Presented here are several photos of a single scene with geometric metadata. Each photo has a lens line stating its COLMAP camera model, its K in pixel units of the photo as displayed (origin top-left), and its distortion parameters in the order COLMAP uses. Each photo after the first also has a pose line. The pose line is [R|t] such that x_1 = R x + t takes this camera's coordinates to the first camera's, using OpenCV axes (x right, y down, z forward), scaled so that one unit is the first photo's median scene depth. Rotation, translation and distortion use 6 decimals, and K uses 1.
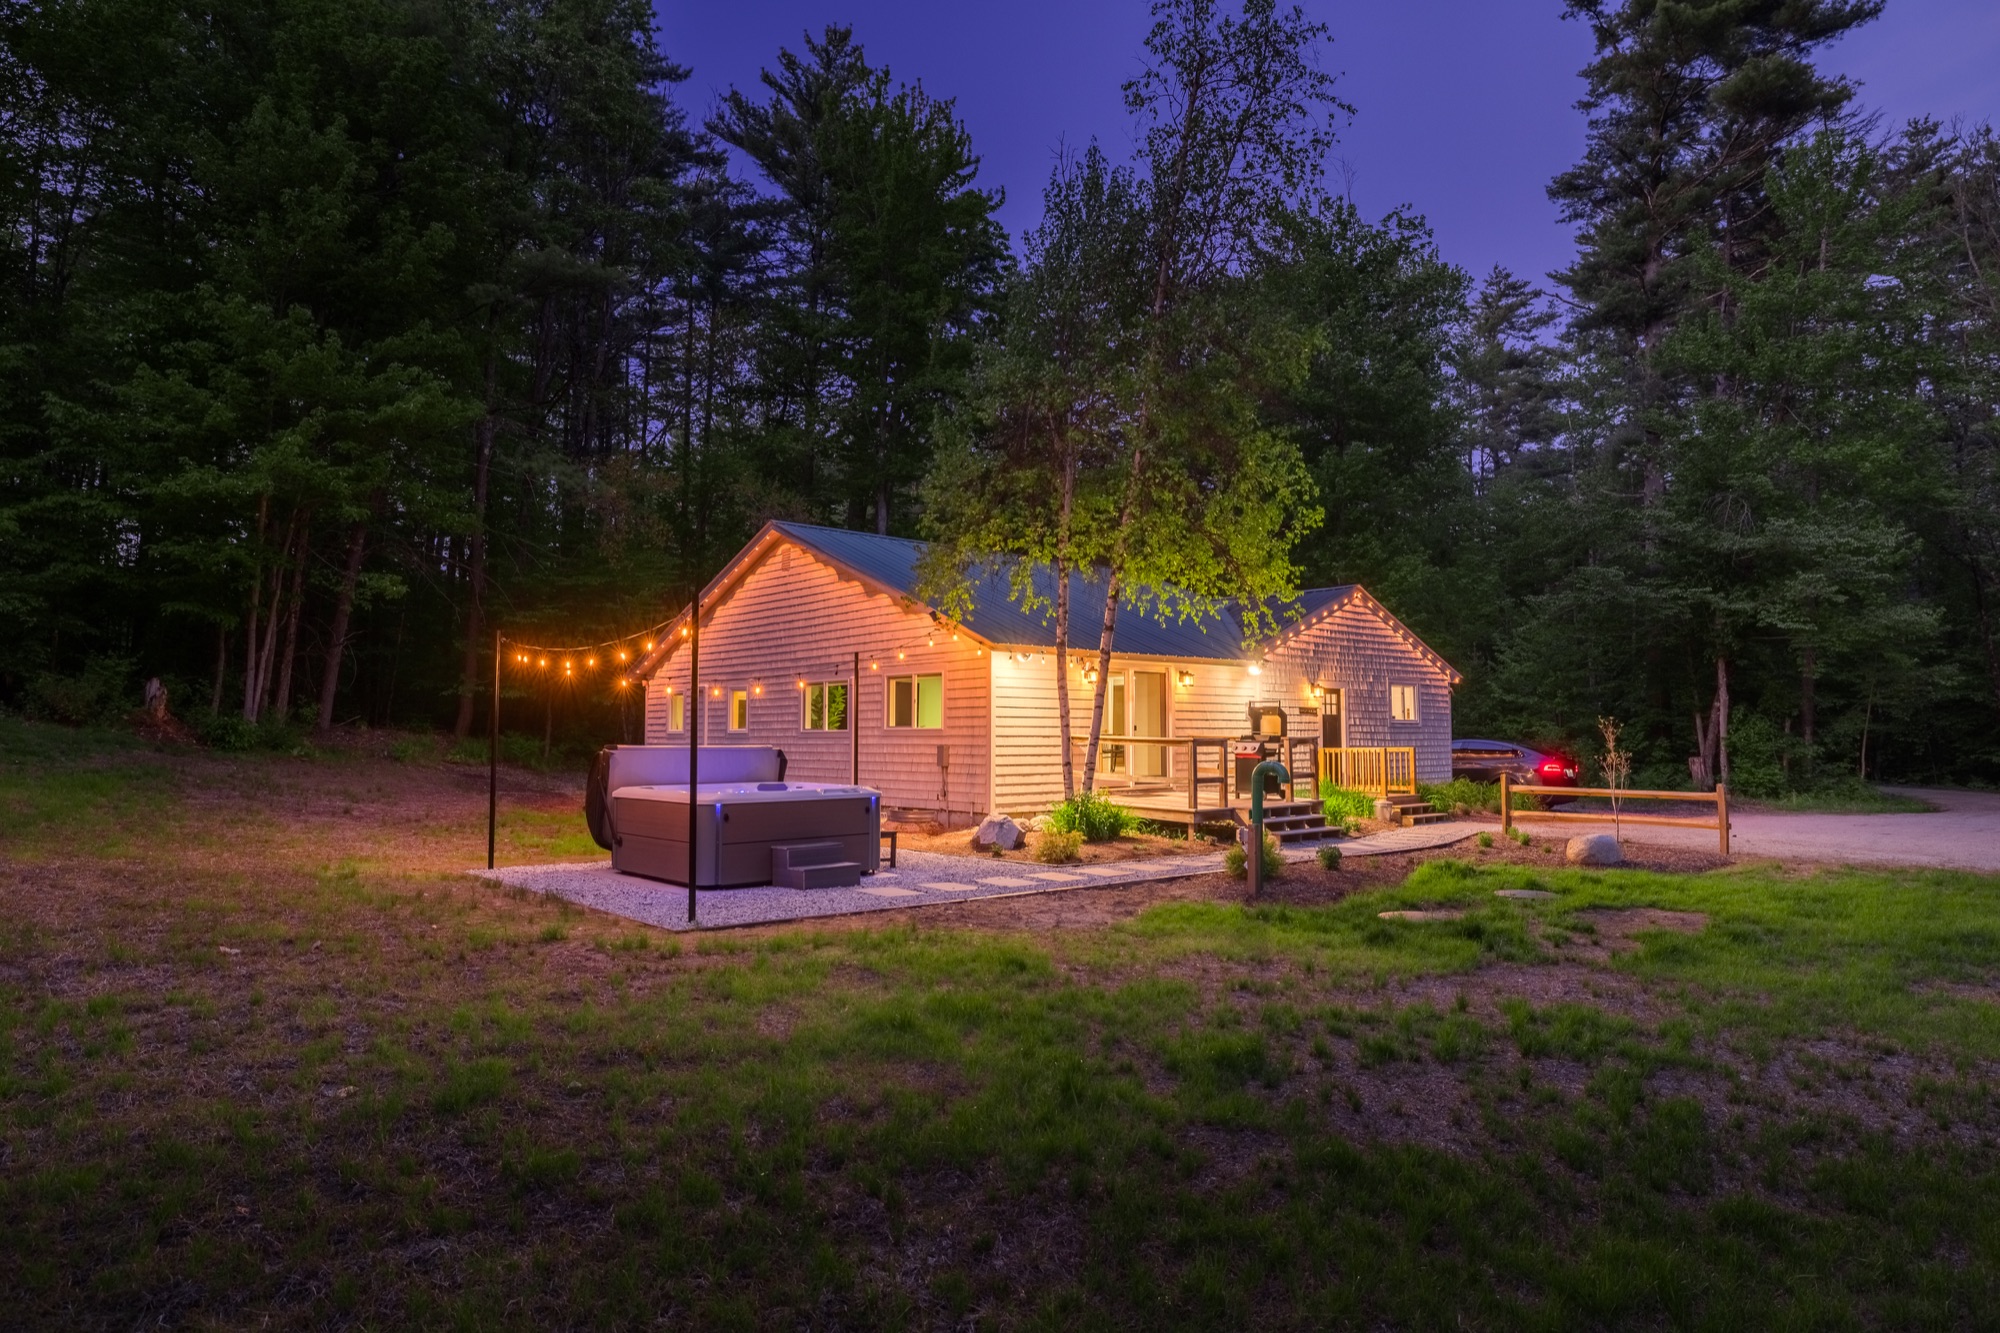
lens RADIAL K [[1161.9, 0, 999.5], [0, 1161.9, 675.8], [0, 0, 1]] dist [-0.004012, -0.000279]
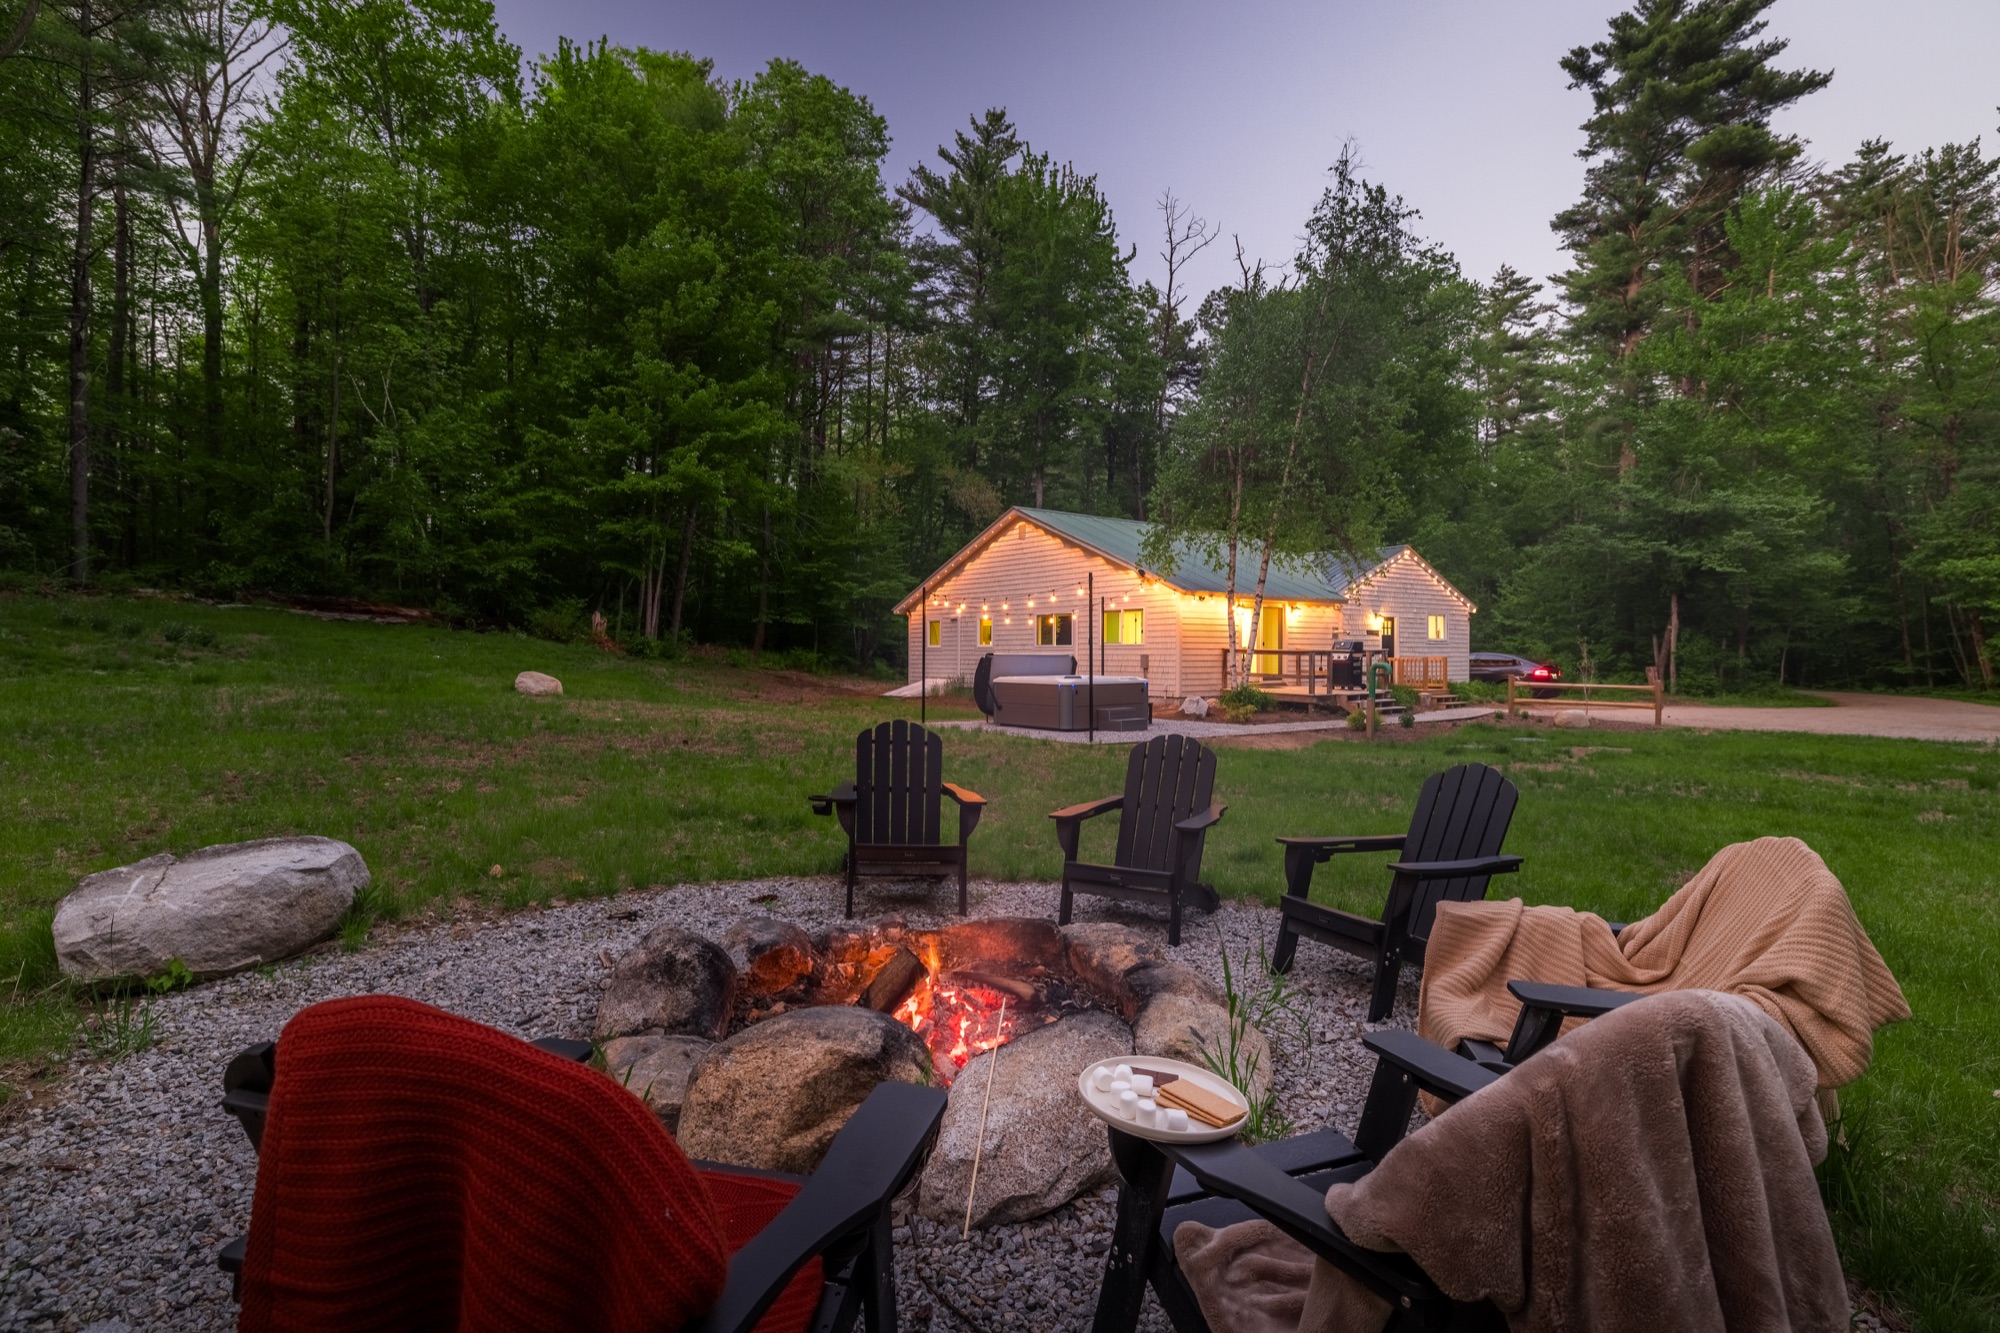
lens RADIAL K [[966.4, 0, 1000.0], [0, 966.4, 666.5], [0, 0, 1]] dist [0.000645, -0.000551]
pose [[0.998075, 0.001348, -0.062011, -0.095850], [0.002745, 0.997824, 0.065870, -0.006515], [0.061965, -0.065914, 0.995899, -0.186501]]
